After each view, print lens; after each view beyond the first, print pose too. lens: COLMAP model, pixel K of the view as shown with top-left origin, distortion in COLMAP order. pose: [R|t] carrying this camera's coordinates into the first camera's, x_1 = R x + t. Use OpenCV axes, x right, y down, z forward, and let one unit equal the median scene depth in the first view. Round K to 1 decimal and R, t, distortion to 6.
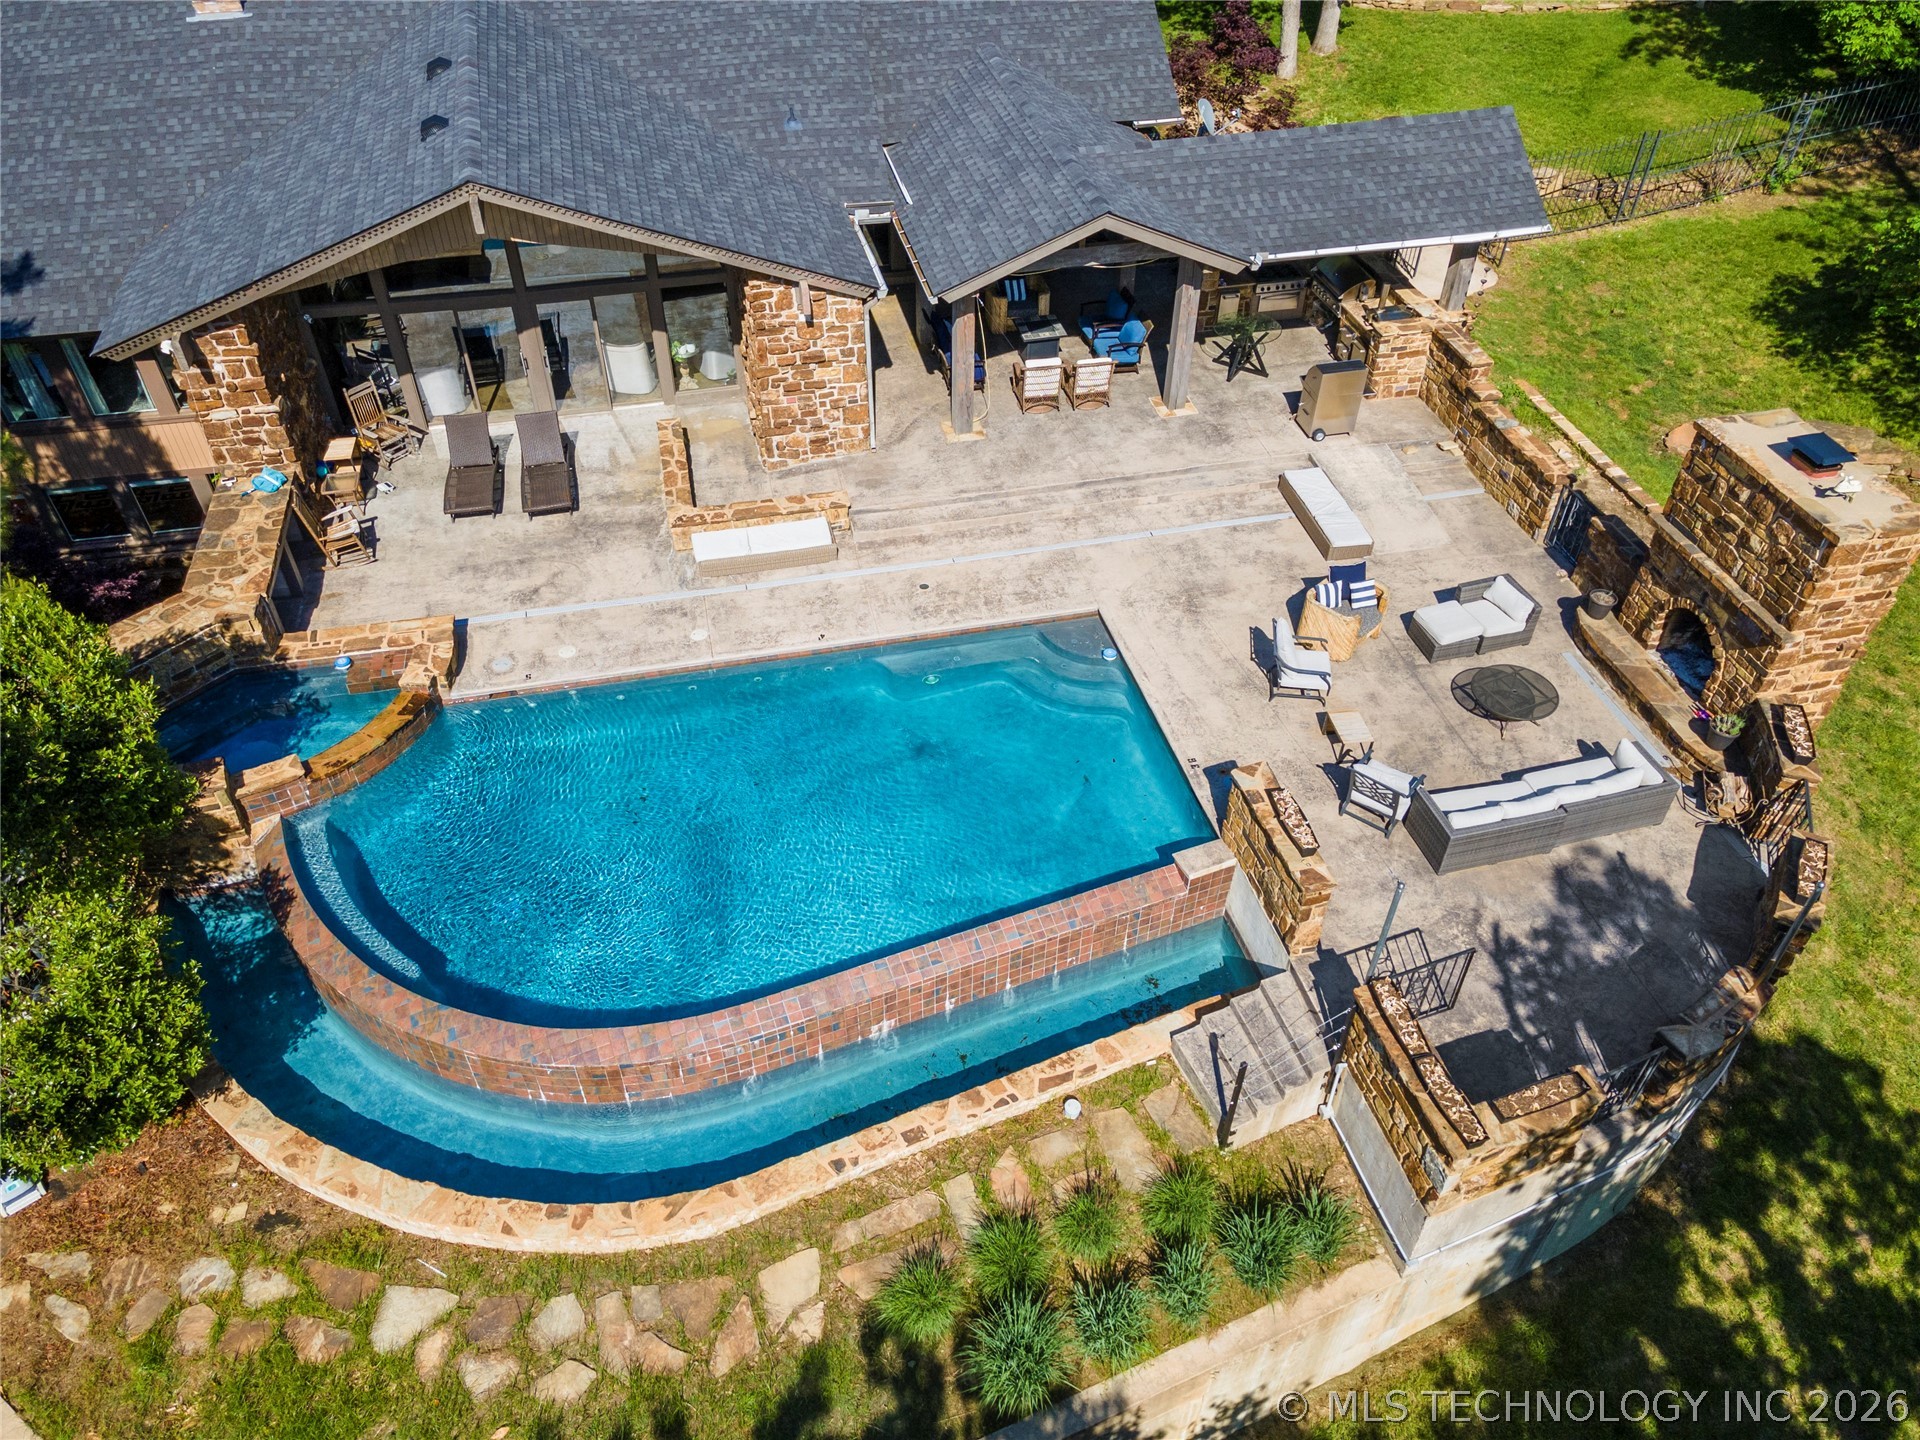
lens RADIAL K [[1380.0, 0, 960.0], [0, 1380.0, 720.0], [0, 0, 1]] dist [0.020379, 0.005480]
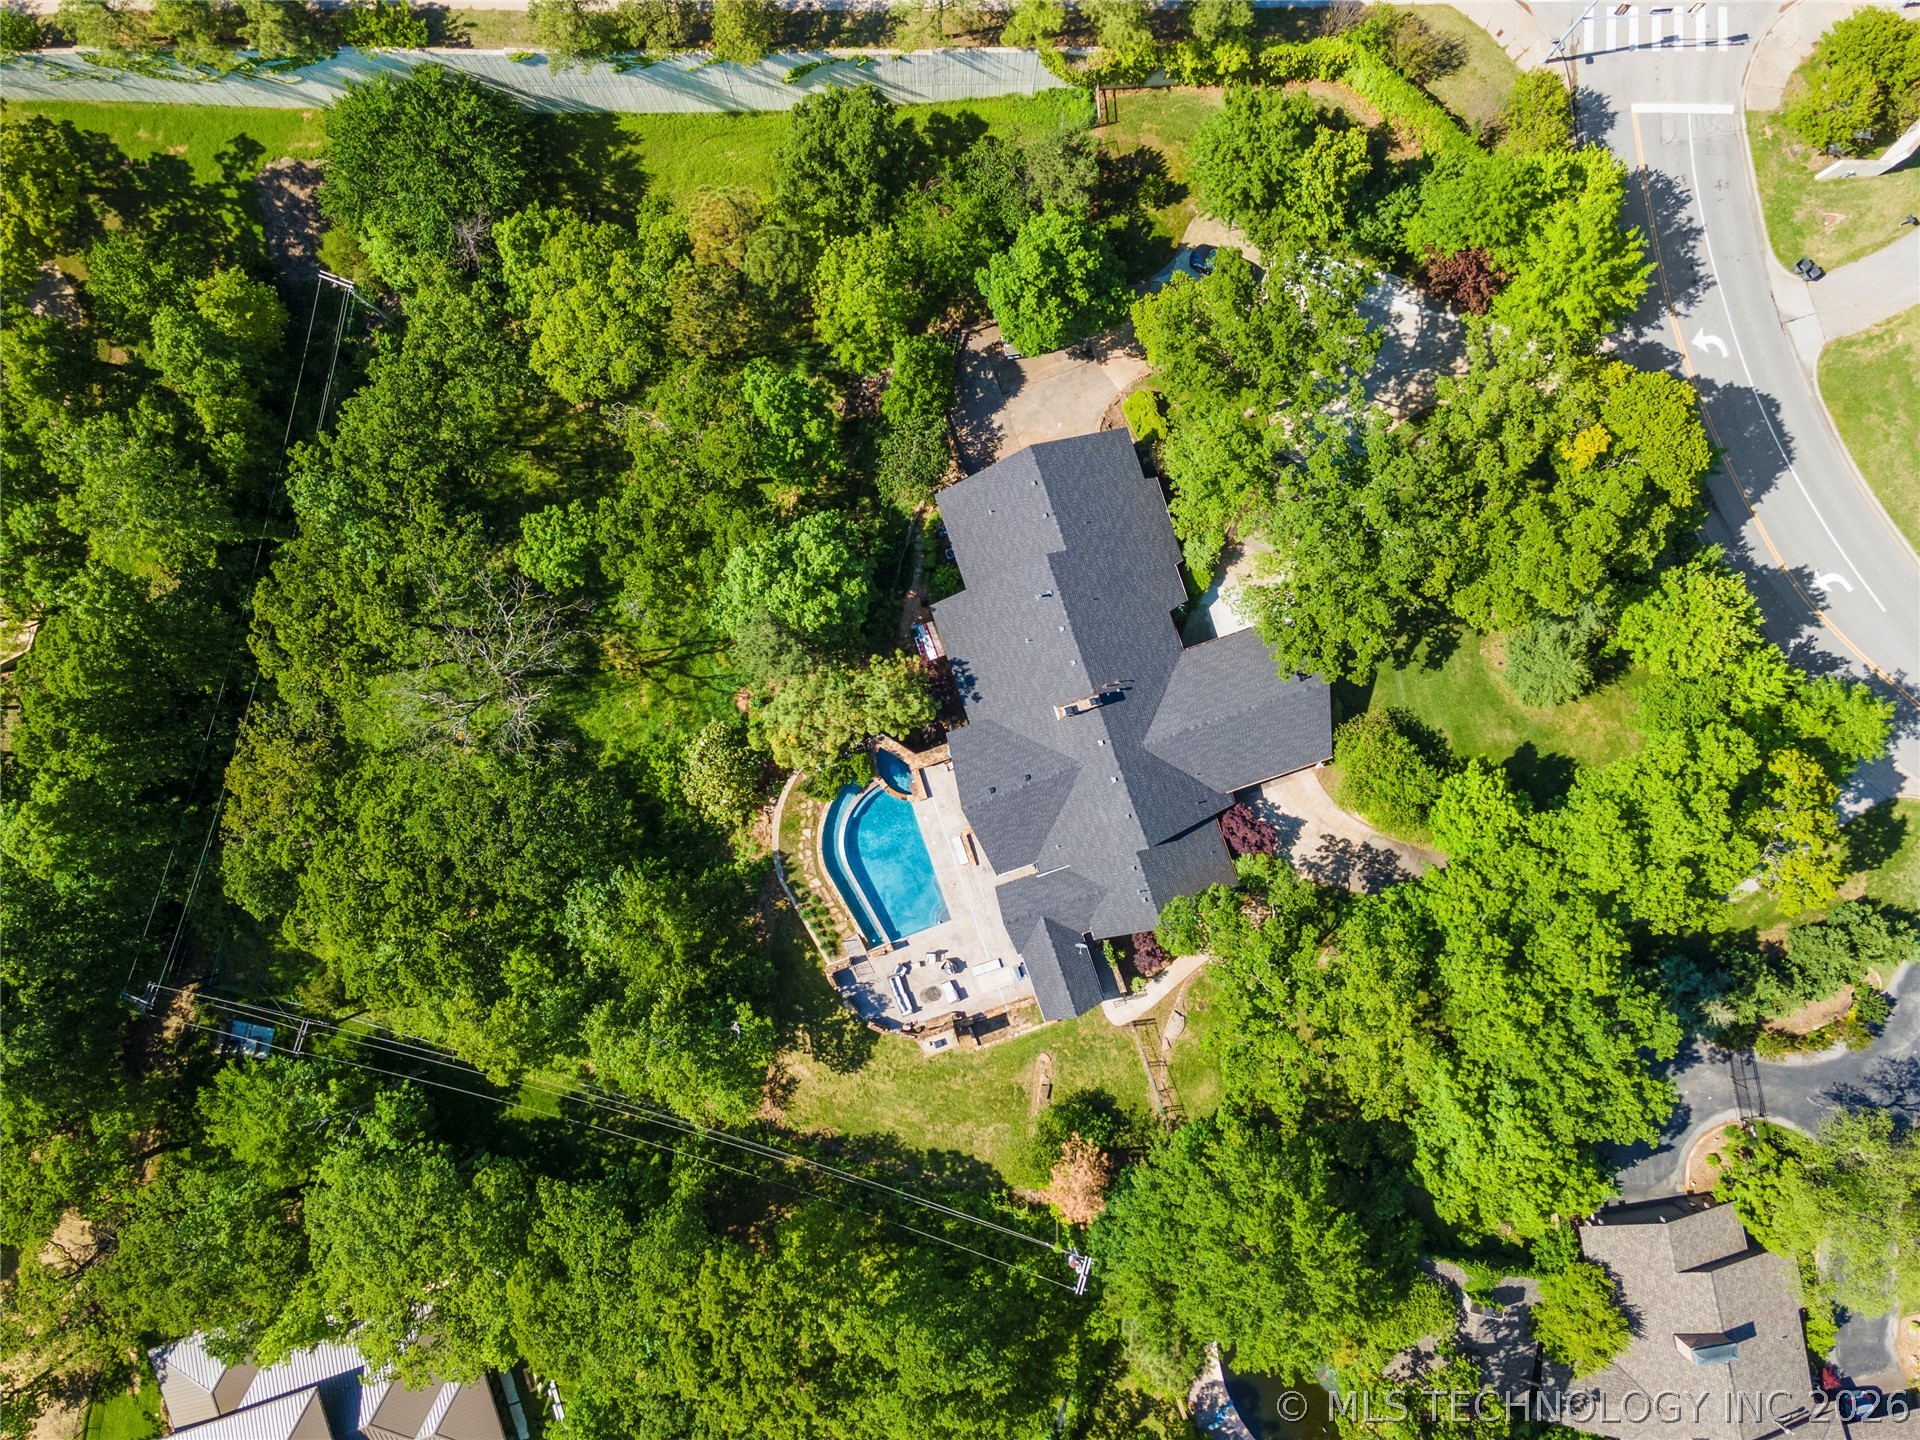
lens RADIAL K [[1380.0, 0, 960.0], [0, 1380.0, 720.0], [0, 0, 1]] dist [0.020379, 0.005480]
pose [[0.096453, 0.995306, -0.007960, -0.756756], [-0.672330, 0.071047, 0.736835, -4.985368], [0.733941, -0.065718, 0.676026, -3.005810]]
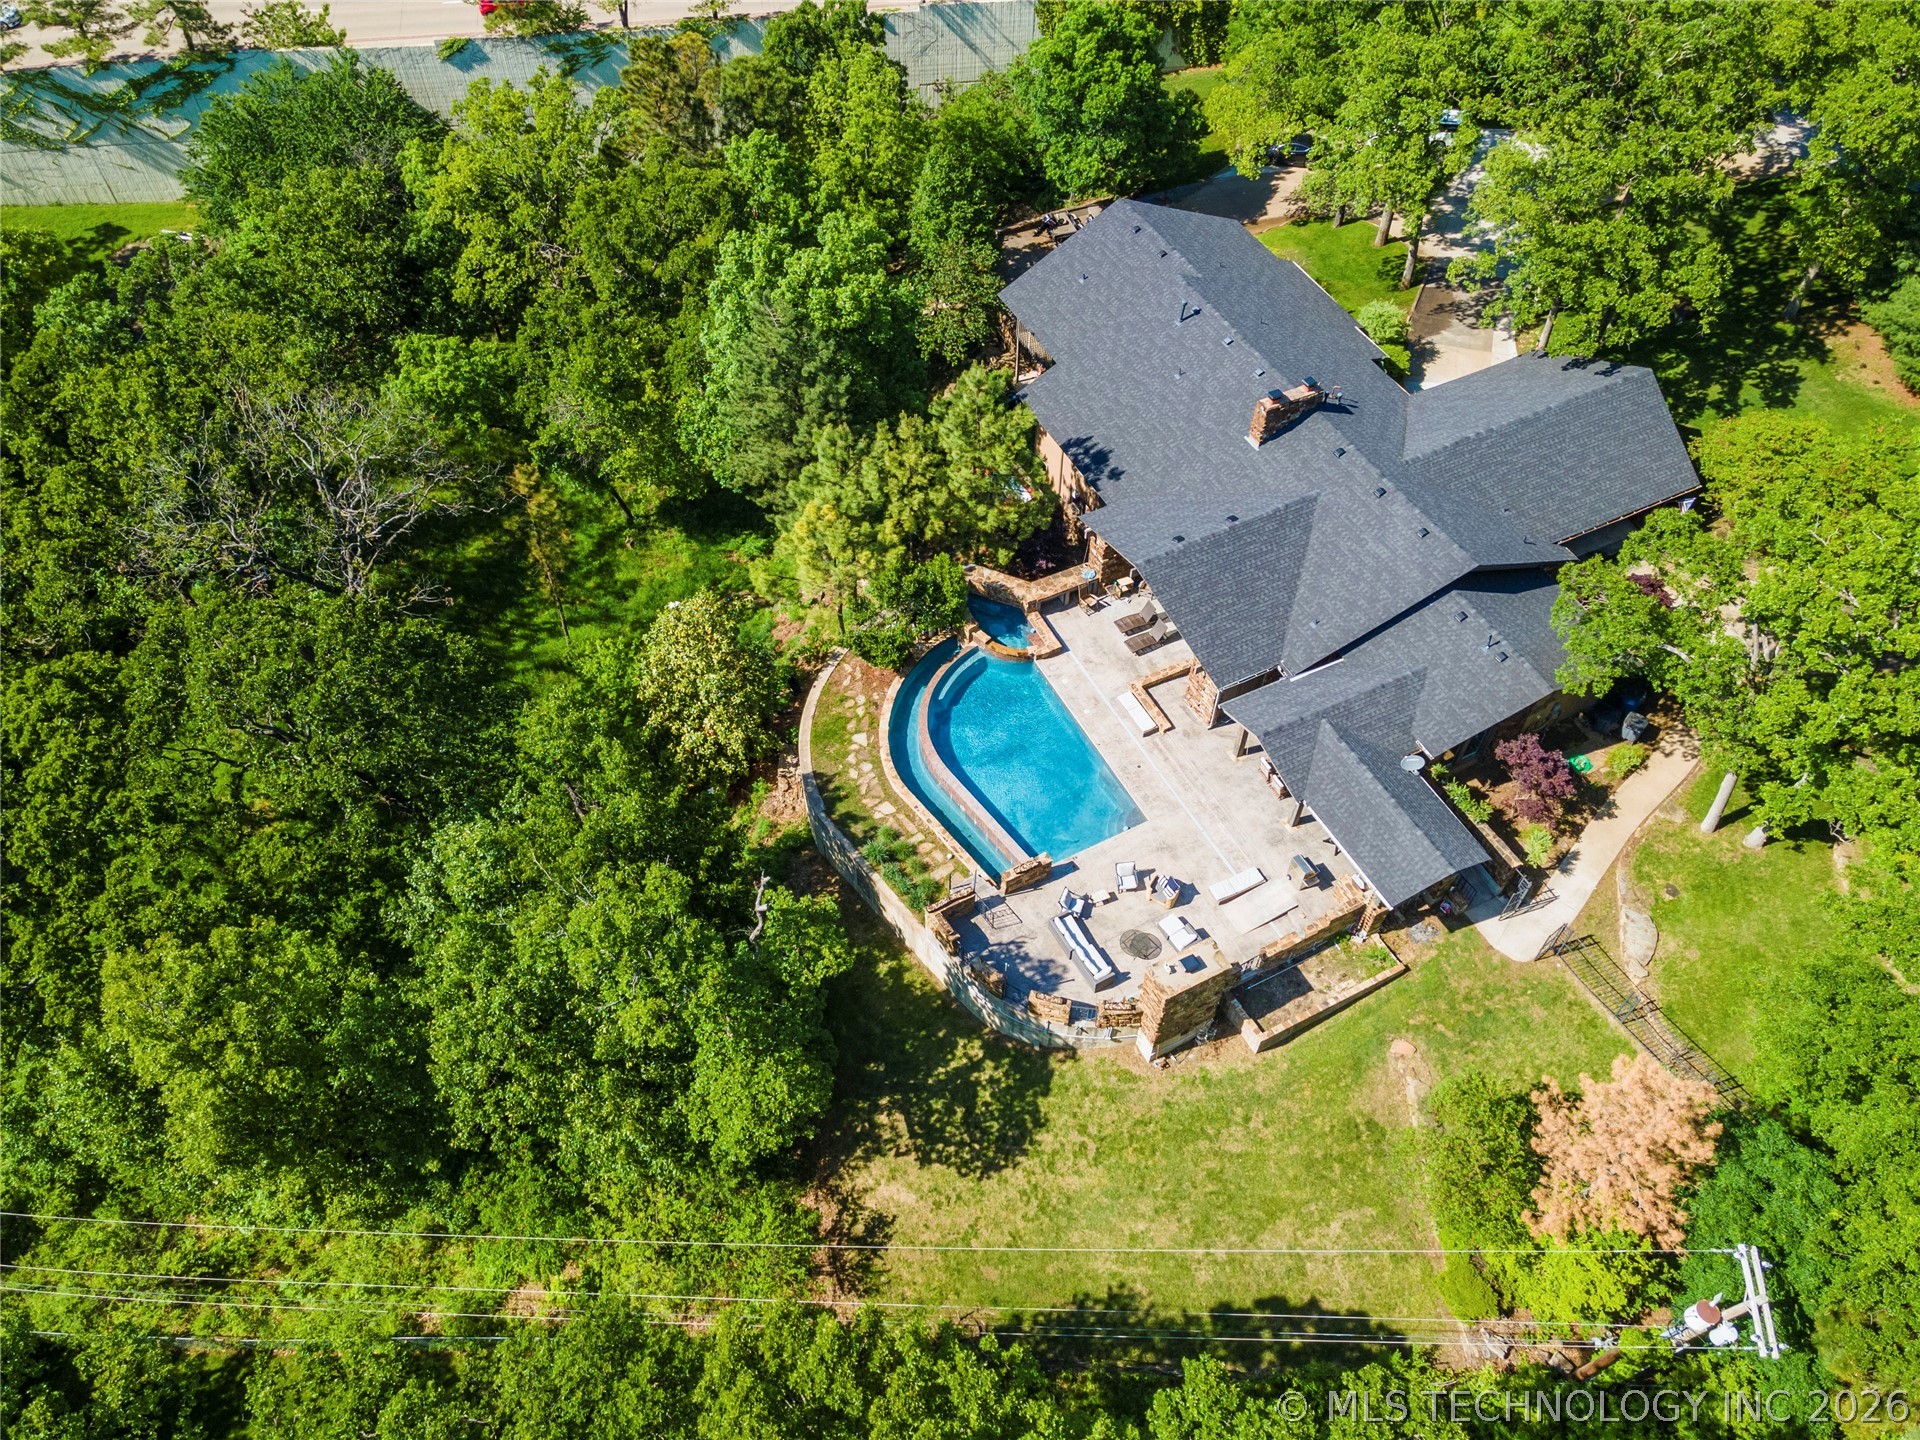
lens RADIAL K [[1380.0, 0, 960.0], [0, 1380.0, 720.0], [0, 0, 1]] dist [0.020379, 0.005480]
pose [[0.233723, 0.768550, -0.595570, 1.869590], [-0.653439, 0.577743, 0.489112, -1.626699], [0.719994, 0.274852, 0.637232, -1.308454]]
